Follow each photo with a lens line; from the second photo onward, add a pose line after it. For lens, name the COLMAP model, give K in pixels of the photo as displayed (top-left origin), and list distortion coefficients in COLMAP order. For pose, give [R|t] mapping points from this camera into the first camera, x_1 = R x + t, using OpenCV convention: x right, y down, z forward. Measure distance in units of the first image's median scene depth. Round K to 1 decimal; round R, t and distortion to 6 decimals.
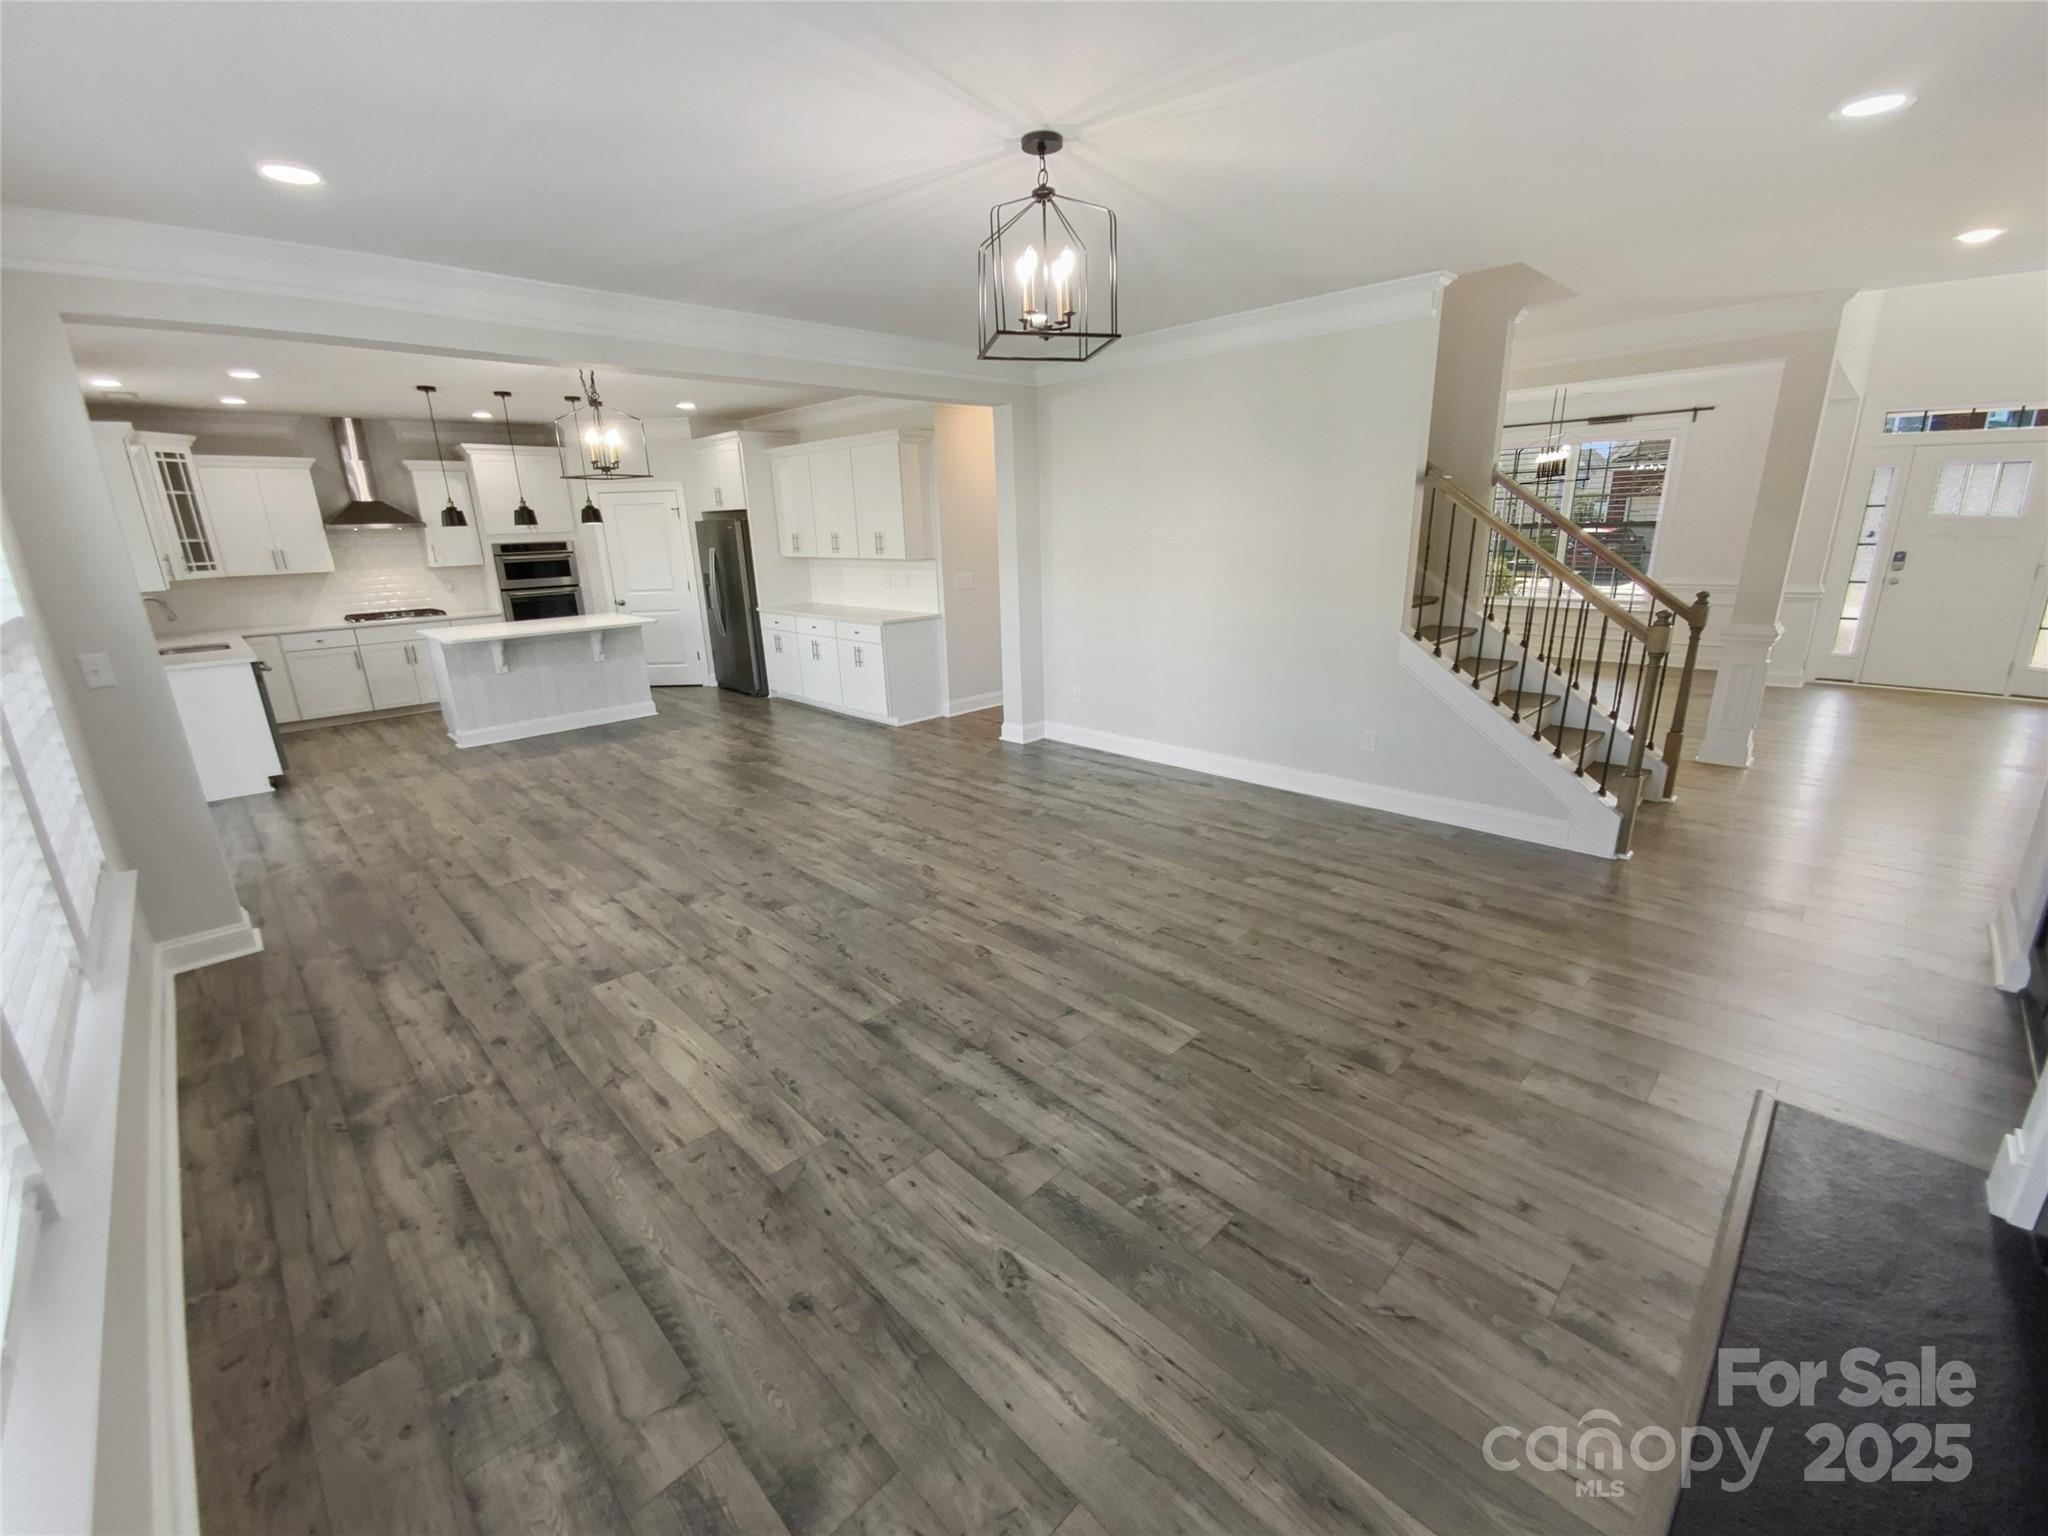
lens RADIAL K [[841.2, 0, 1026.4], [0, 841.2, 768.9], [0, 0, 1]] dist [0.001876, 0.000150]
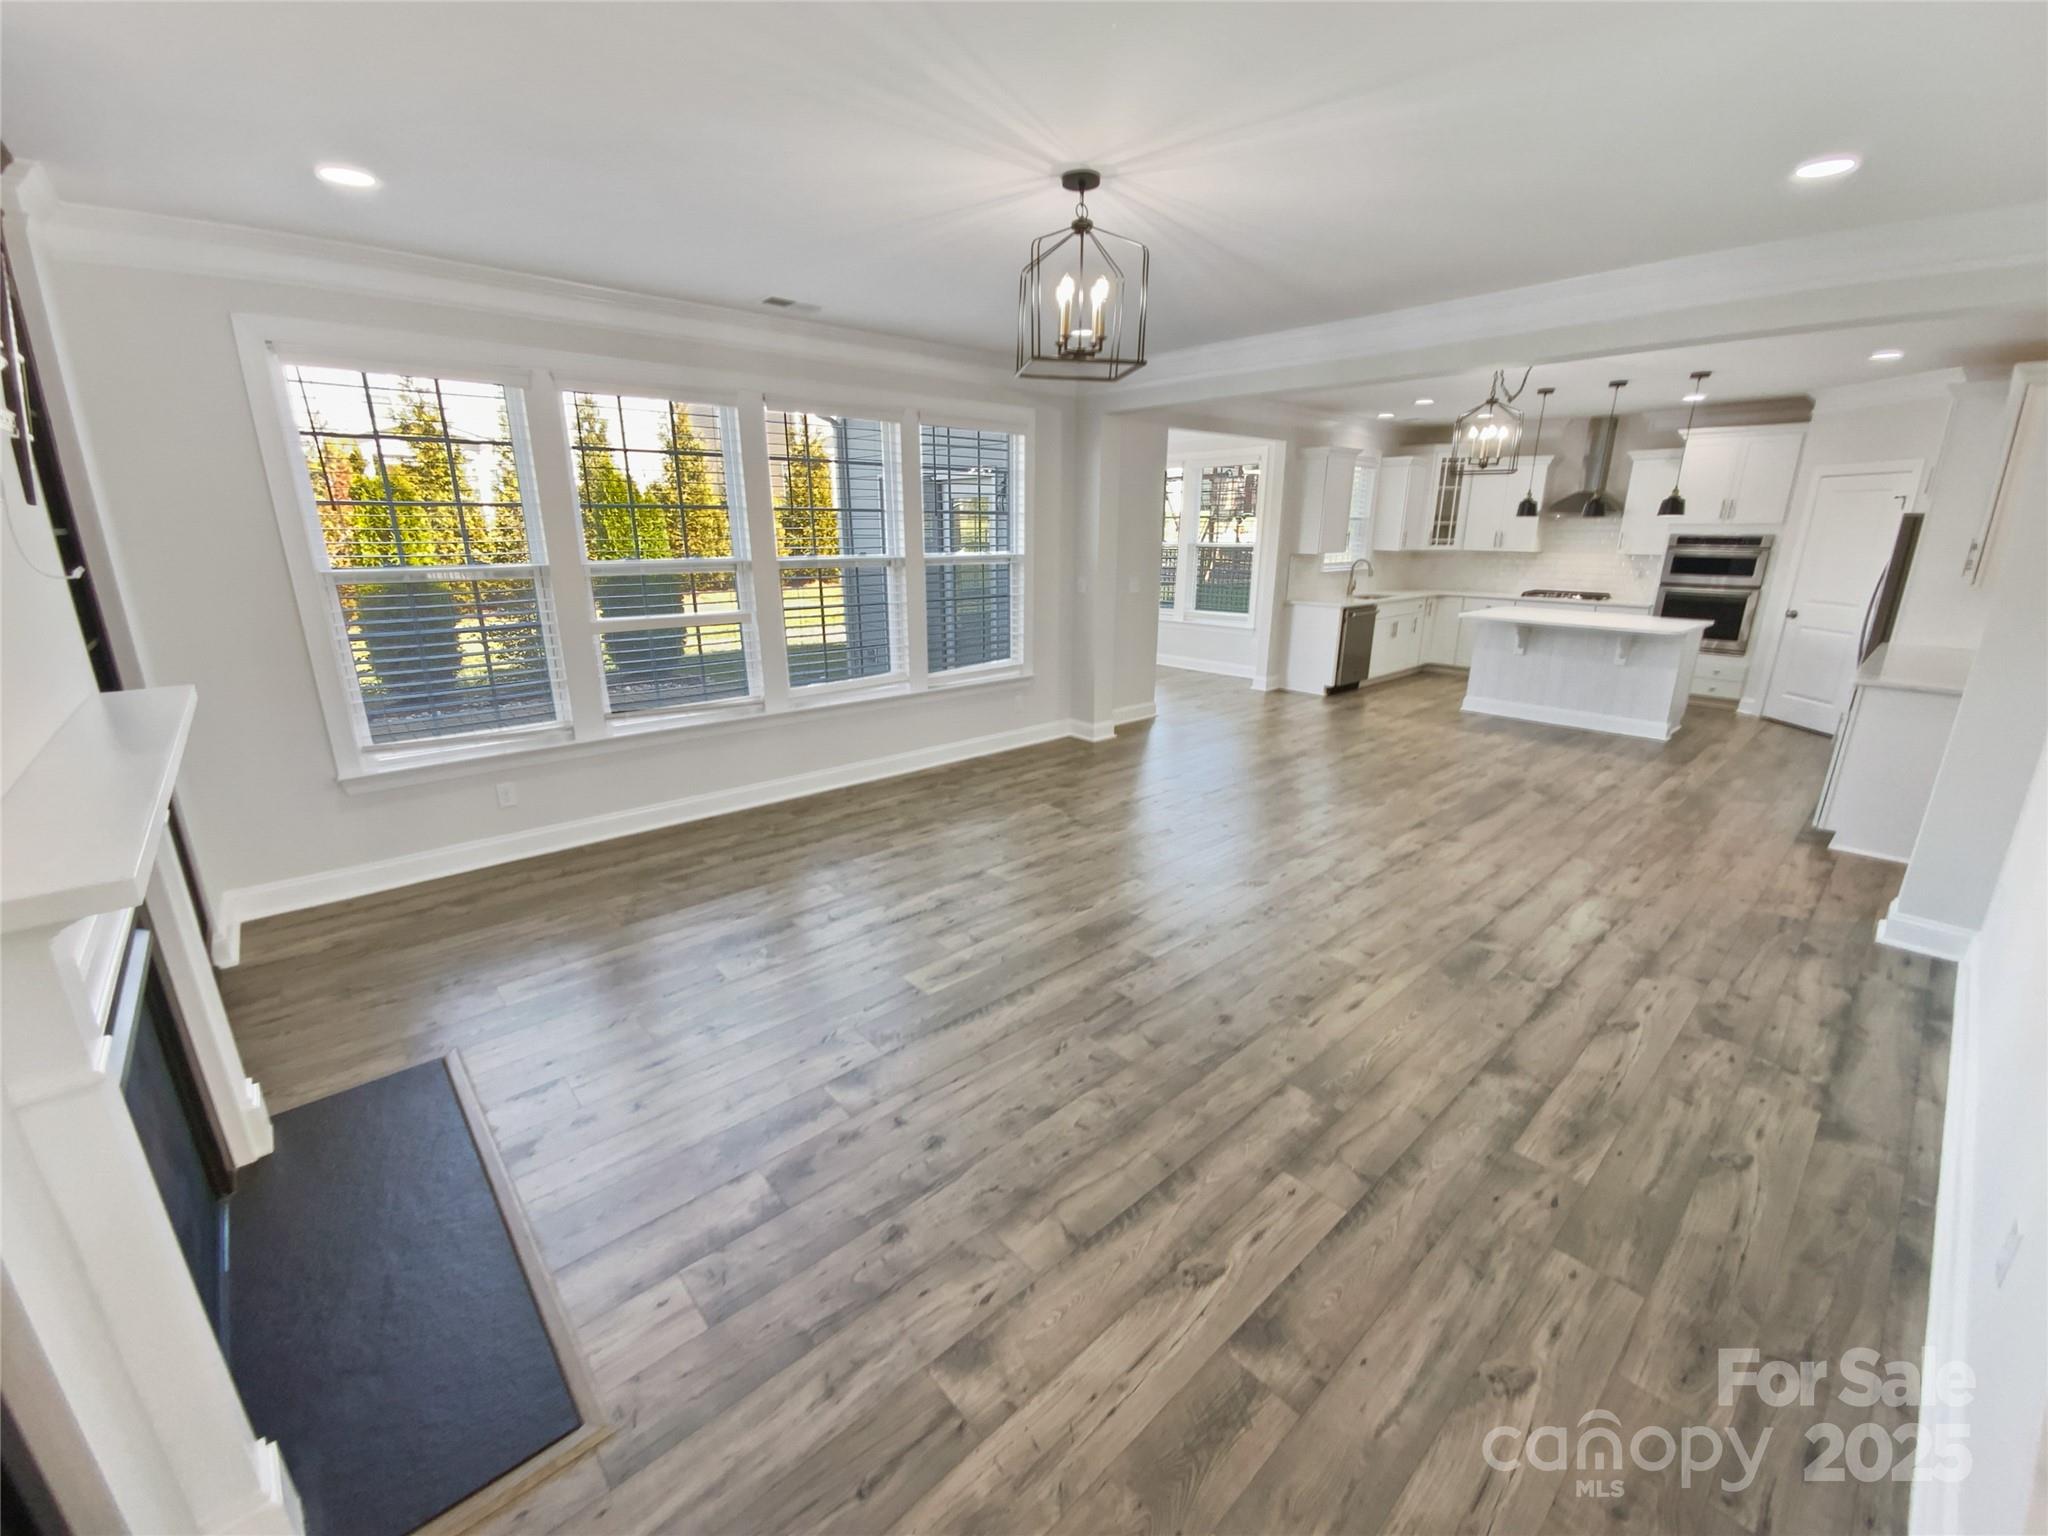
lens RADIAL K [[841.2, 0, 1032.6], [0, 841.2, 774.5], [0, 0, 1]] dist [0.001876, 0.000150]
pose [[-0.047221, 0.310634, -0.949356, 0.867824], [-0.280870, 0.907941, 0.311054, -0.250273], [0.958584, 0.281334, 0.044374, 0.747861]]
